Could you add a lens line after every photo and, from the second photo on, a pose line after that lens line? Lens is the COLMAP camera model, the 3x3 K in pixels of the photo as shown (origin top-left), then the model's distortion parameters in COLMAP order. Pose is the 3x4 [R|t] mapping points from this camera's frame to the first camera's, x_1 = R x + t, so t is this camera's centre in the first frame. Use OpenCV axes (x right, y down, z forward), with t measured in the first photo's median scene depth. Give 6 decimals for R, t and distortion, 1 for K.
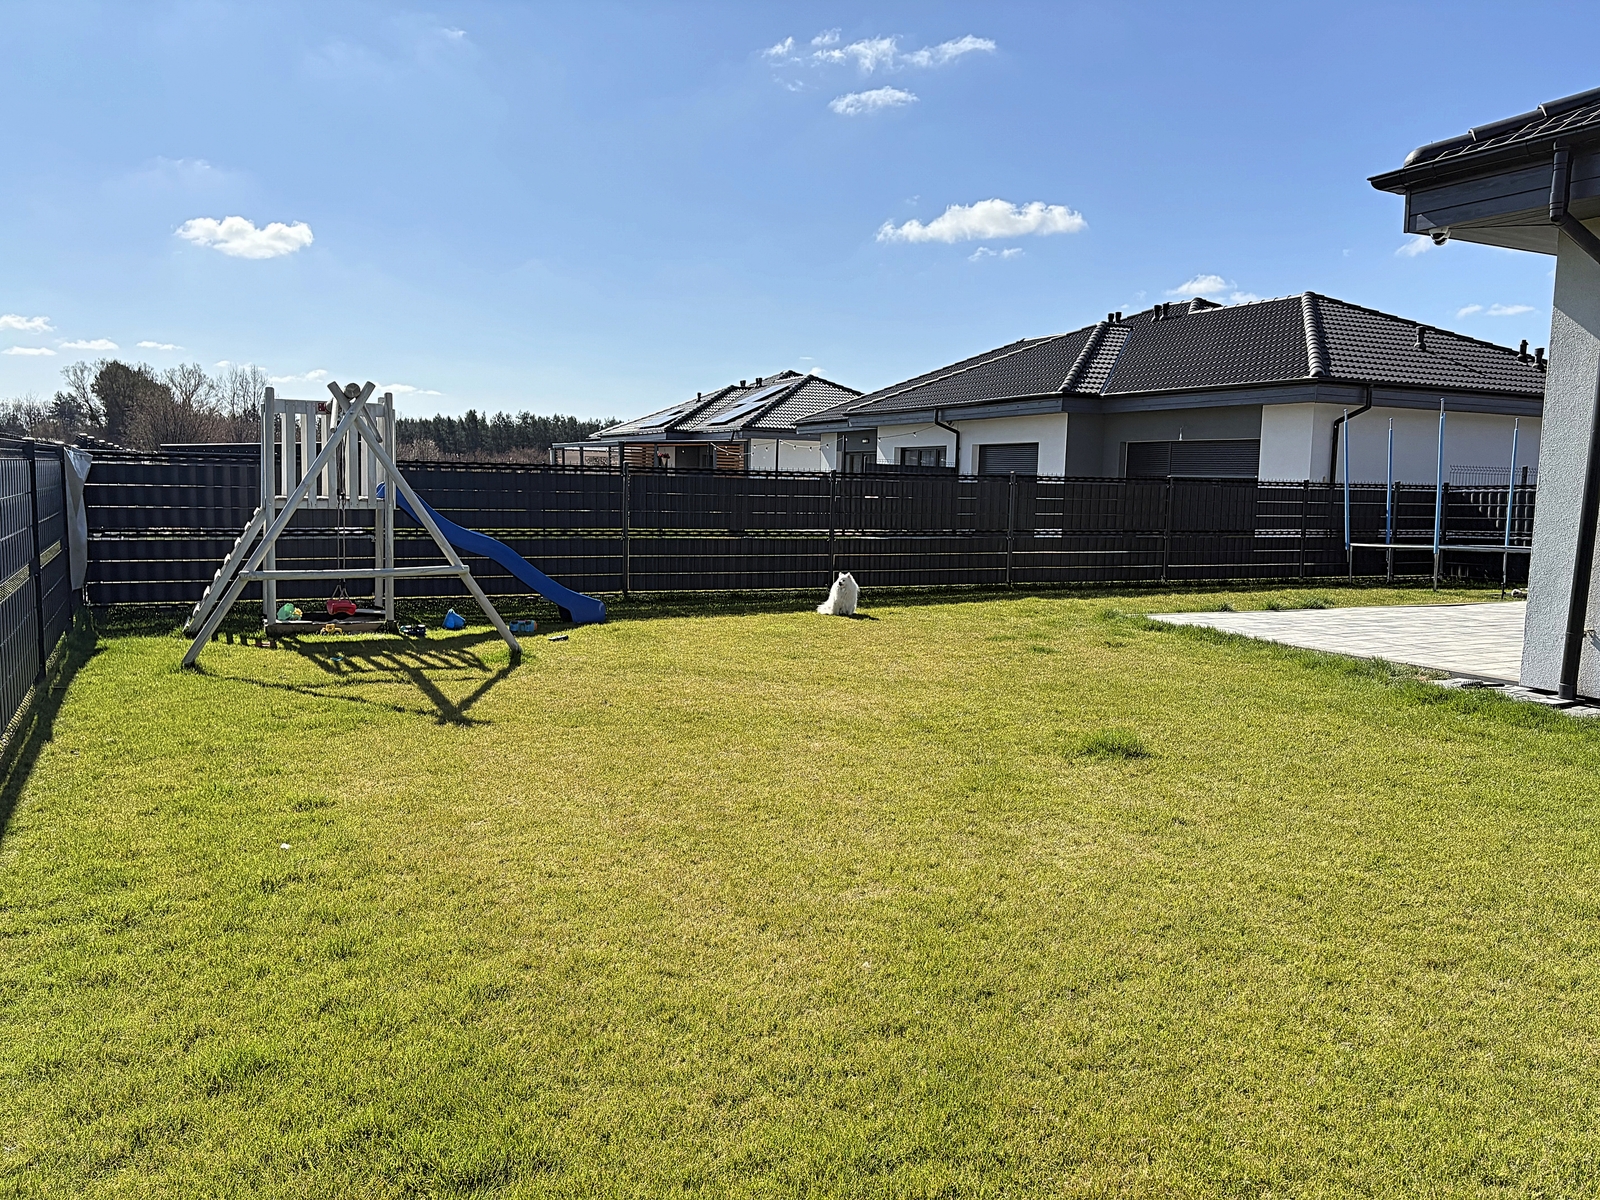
lens RADIAL K [[1243.5, 0, 798.4], [0, 1243.5, 598.1], [0, 0, 1]] dist [0.093708, -0.003806]
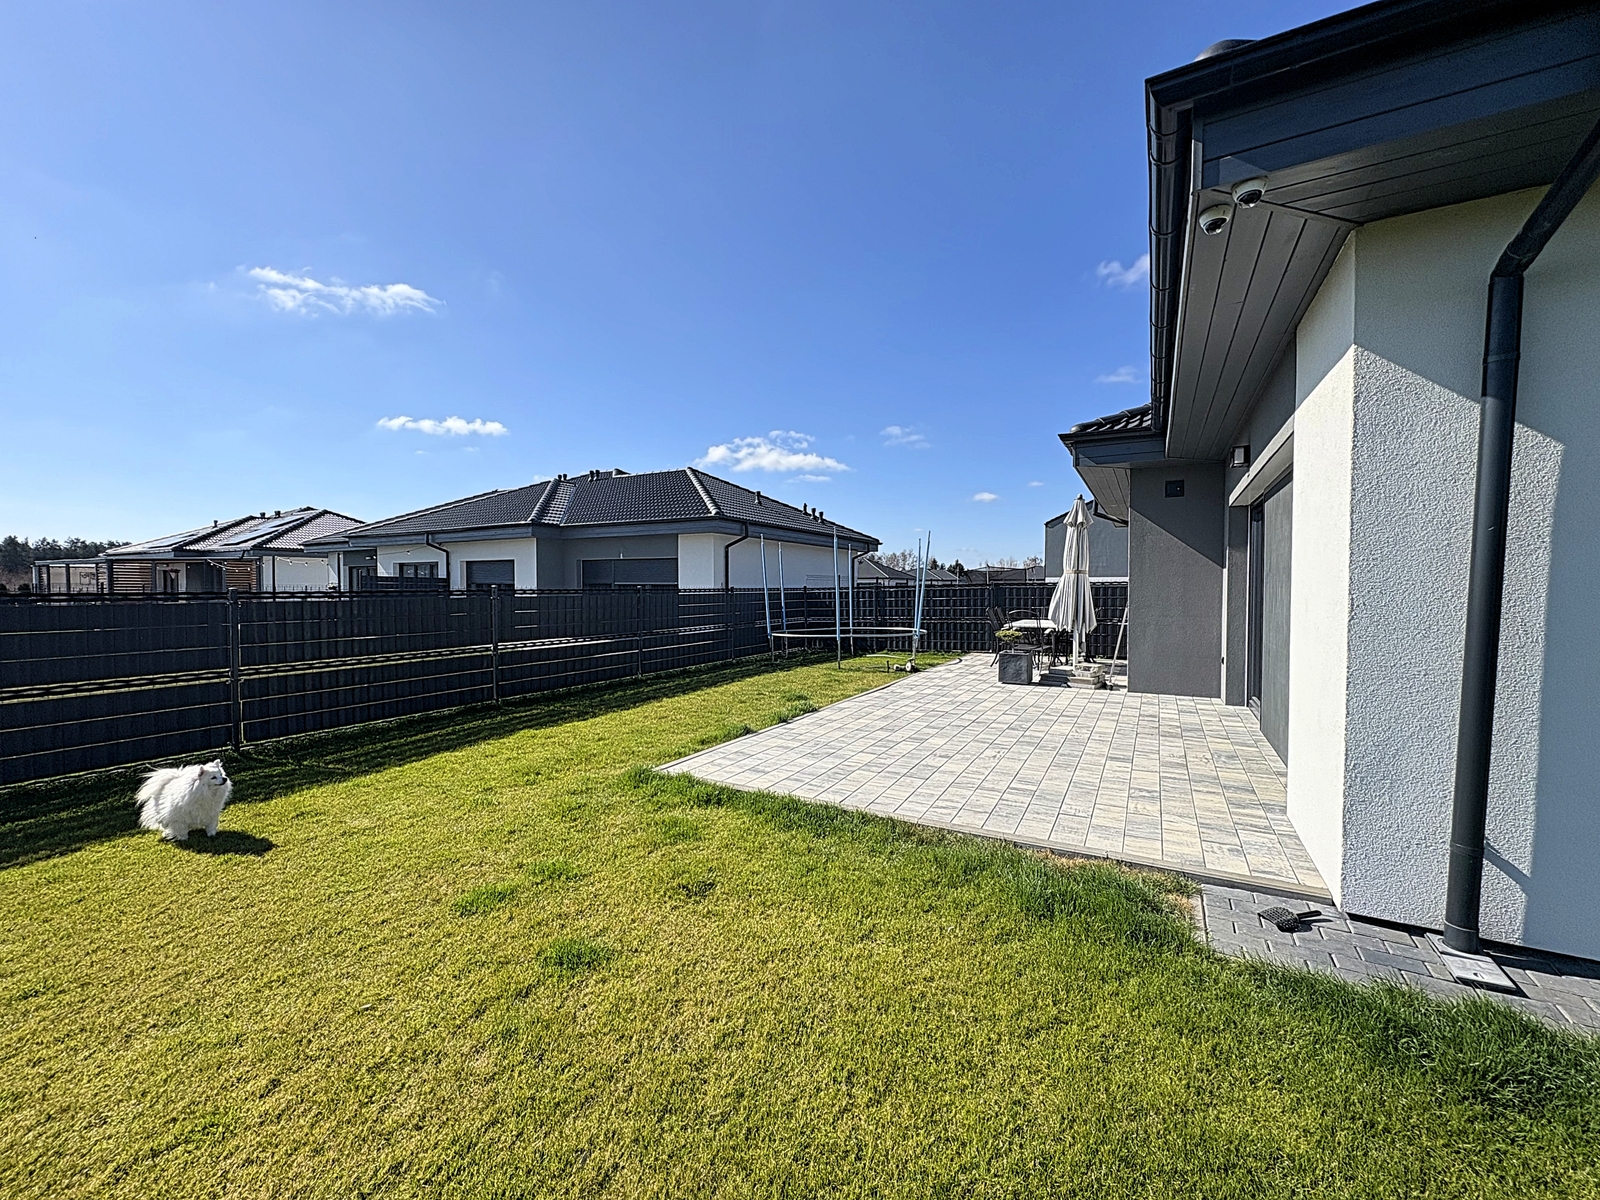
lens RADIAL K [[641.9, 0, 805.3], [0, 641.9, 601.4], [0, 0, 1]] dist [-0.001544, -0.000105]
pose [[0.814191, -0.036772, 0.579431, 0.039210], [0.072290, 0.996647, -0.038329, -0.026038], [-0.576079, 0.073095, 0.814119, 0.224767]]
